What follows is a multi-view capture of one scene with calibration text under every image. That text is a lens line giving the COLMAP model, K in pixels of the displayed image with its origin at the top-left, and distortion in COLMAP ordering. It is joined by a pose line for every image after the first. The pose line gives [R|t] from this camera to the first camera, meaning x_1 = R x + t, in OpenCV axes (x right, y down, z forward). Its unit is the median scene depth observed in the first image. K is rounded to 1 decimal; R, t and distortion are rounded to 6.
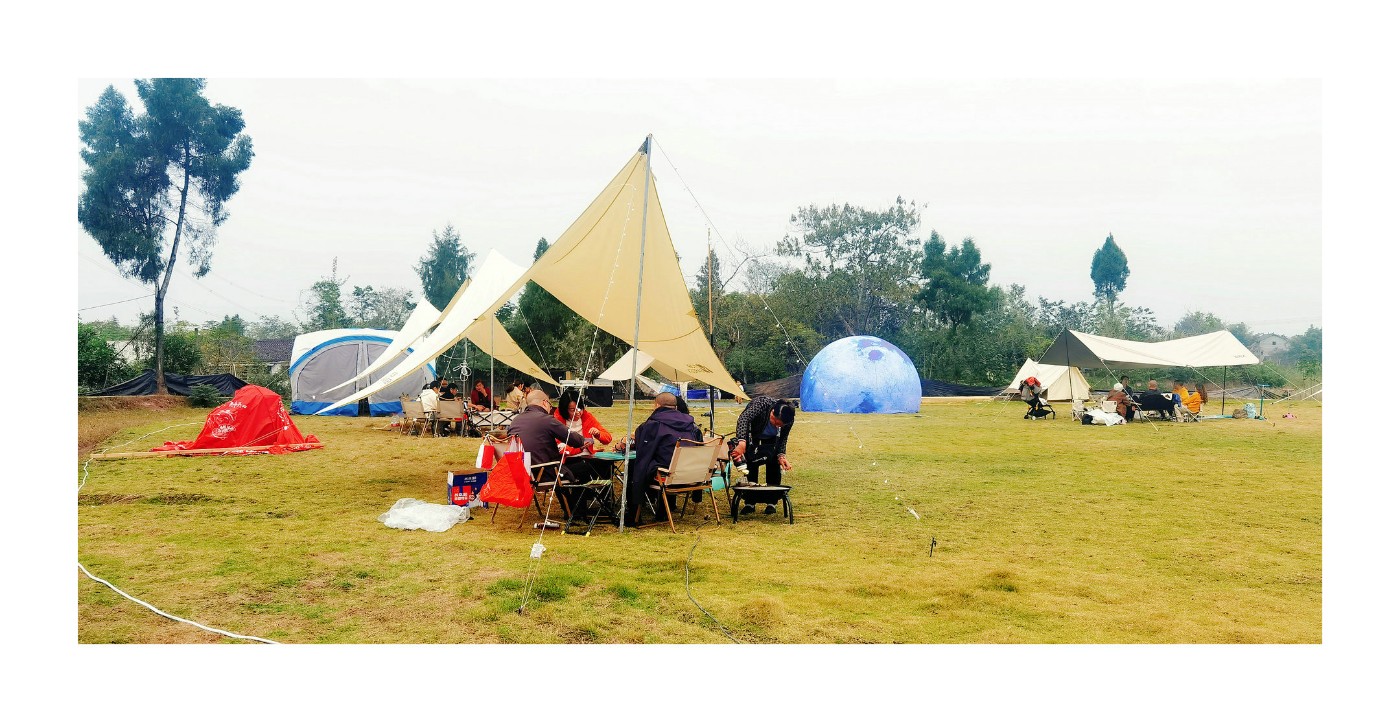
lens RADIAL K [[1019.1, 0, 697.5], [0, 1019.1, 363.0], [0, 0, 1]] dist [0.034446, -0.005090]
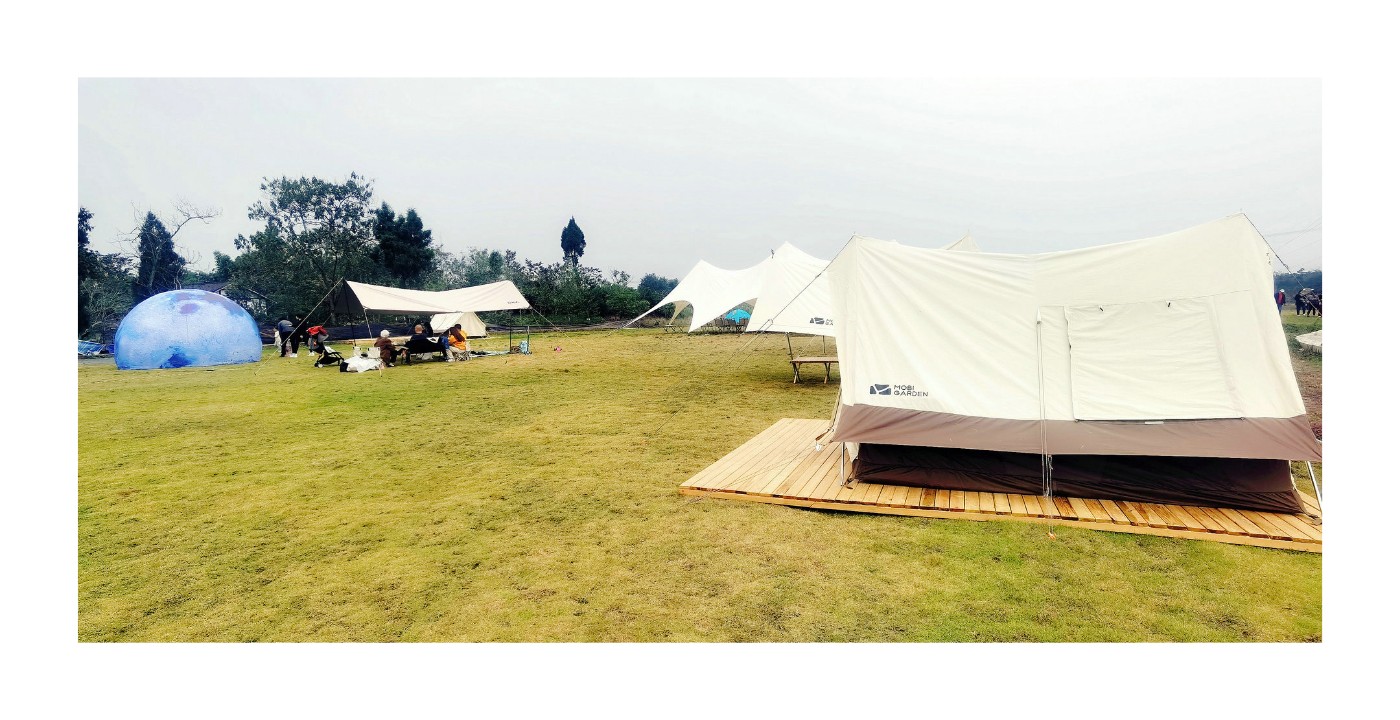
lens RADIAL K [[664.6, 0, 708.2], [0, 664.6, 370.7], [0, 0, 1]] dist [-0.031395, 0.000521]
pose [[0.869970, -0.071948, 0.487827, 0.172611], [0.023843, 0.994279, 0.104122, -0.000920], [-0.492528, -0.078952, 0.866708, 0.109245]]
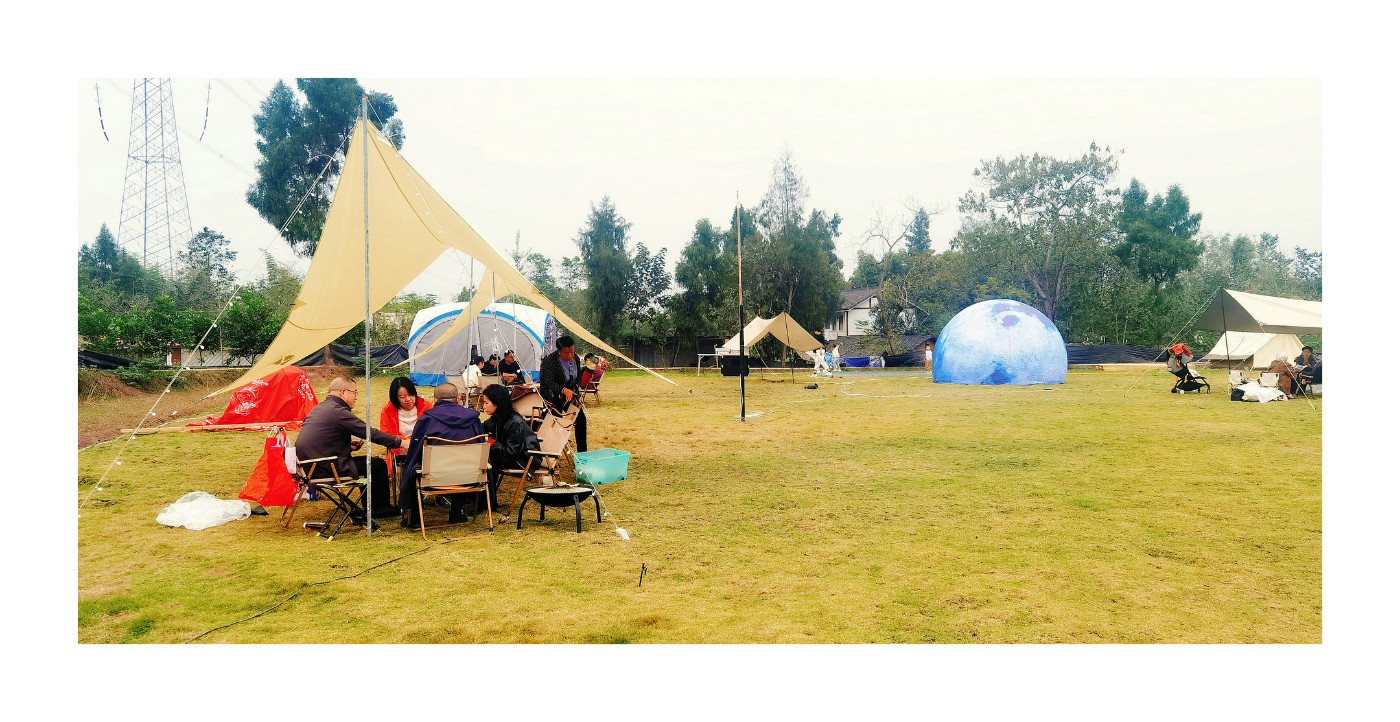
lens RADIAL K [[1019.1, 0, 691.8], [0, 1019.1, 352.7], [0, 0, 1]] dist [0.034446, -0.005090]
pose [[0.972694, -0.005123, -0.232035, 0.062772], [0.011103, 0.999639, 0.024476, -0.002757], [0.231825, -0.026384, 0.972400, 0.027293]]
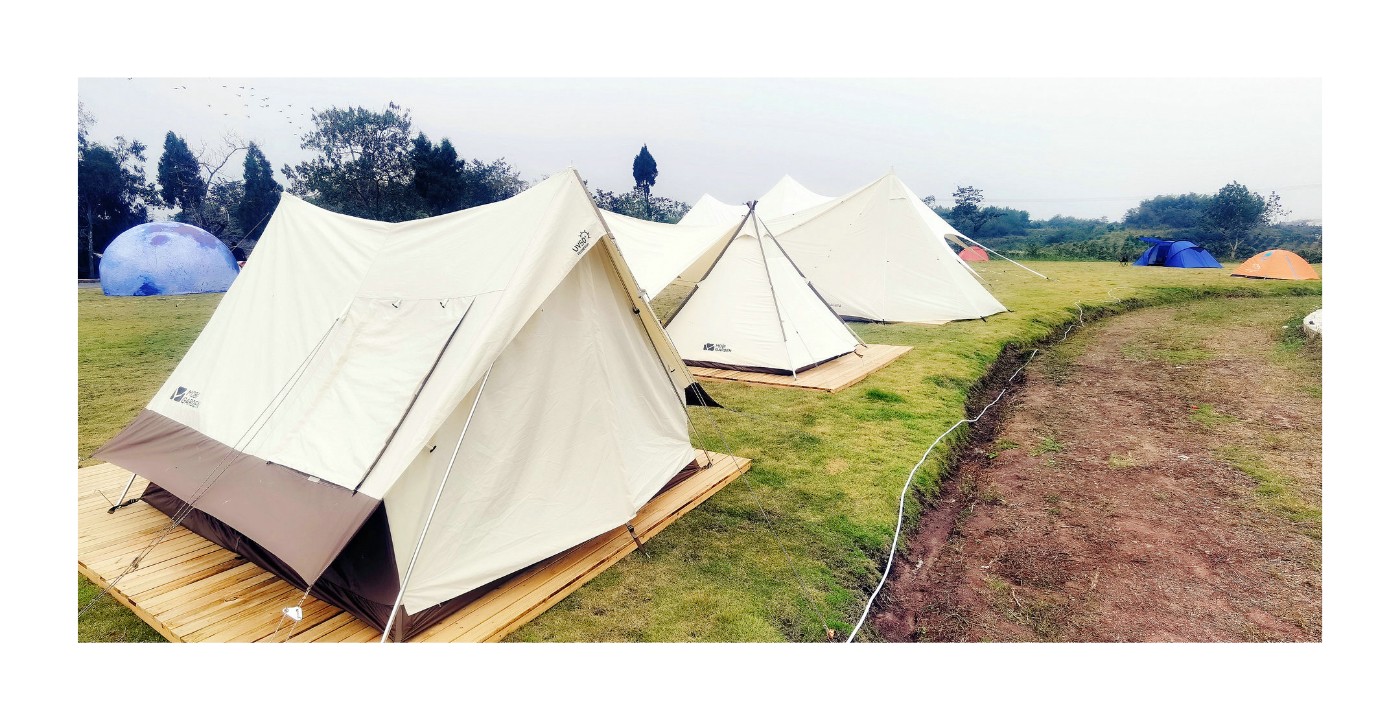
lens RADIAL K [[664.6, 0, 697.1], [0, 664.6, 372.7], [0, 0, 1]] dist [-0.031395, 0.000521]
pose [[0.942051, -0.073590, 0.327298, 0.269534], [0.005123, 0.978685, 0.205302, -0.005002], [-0.335430, -0.191728, 0.922349, 0.092942]]
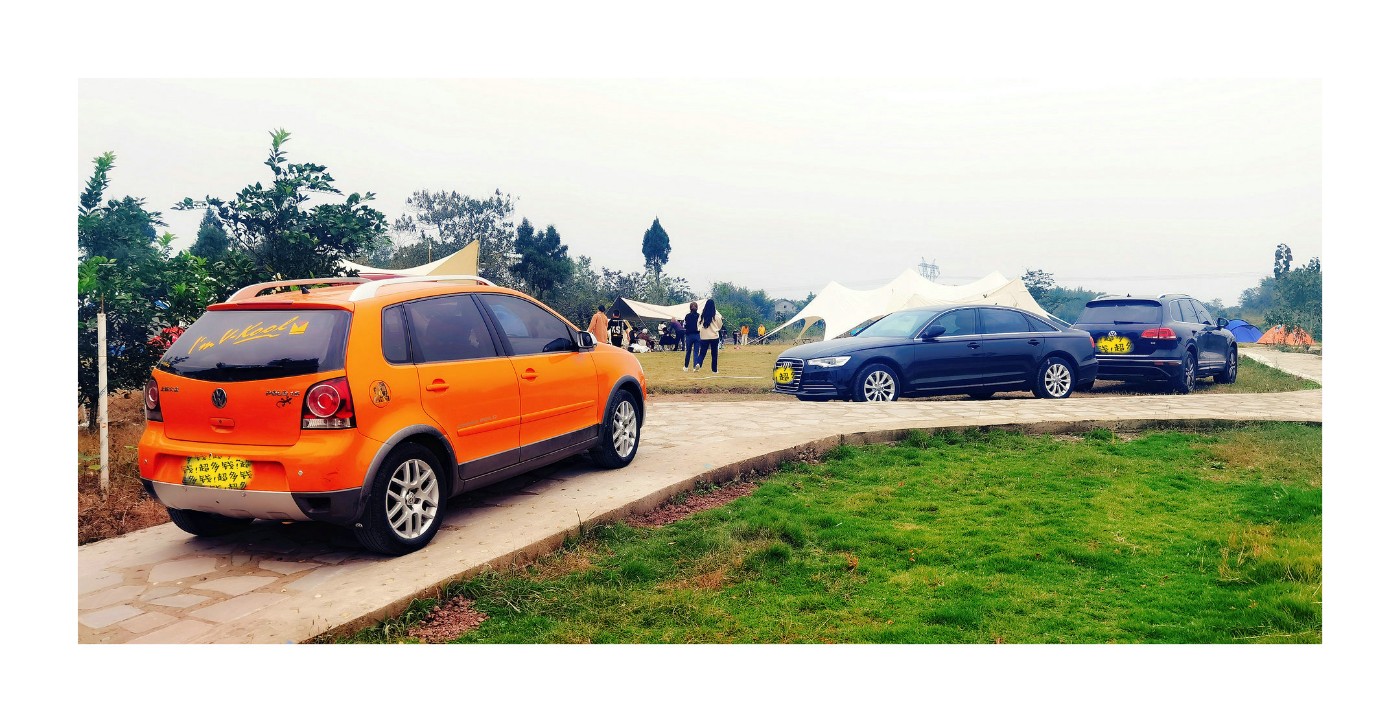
lens RADIAL K [[1019.1, 0, 699.1], [0, 1019.1, 353.5], [0, 0, 1]] dist [0.034446, -0.005090]
pose [[0.914433, -0.013082, 0.404525, -0.093019], [0.001835, 0.999601, 0.028176, 0.006268], [-0.404732, -0.025023, 0.914093, -0.277790]]
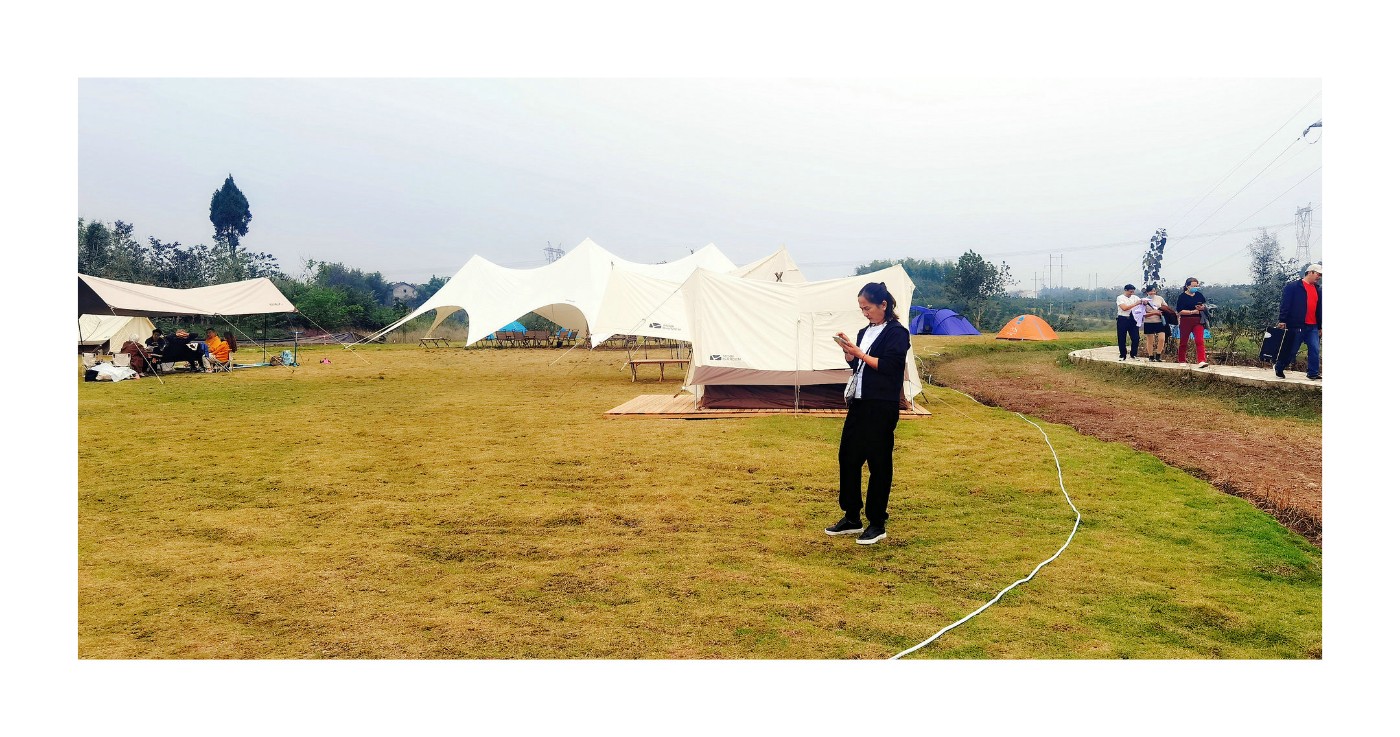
lens RADIAL K [[1021.1, 0, 708.0], [0, 1021.1, 361.1], [0, 0, 1]] dist [0.027242, -0.000158]
pose [[0.705243, -0.039689, 0.707854, 0.058941], [0.004185, 0.998647, 0.051824, -0.000414], [-0.708953, -0.033586, 0.704455, 0.001366]]
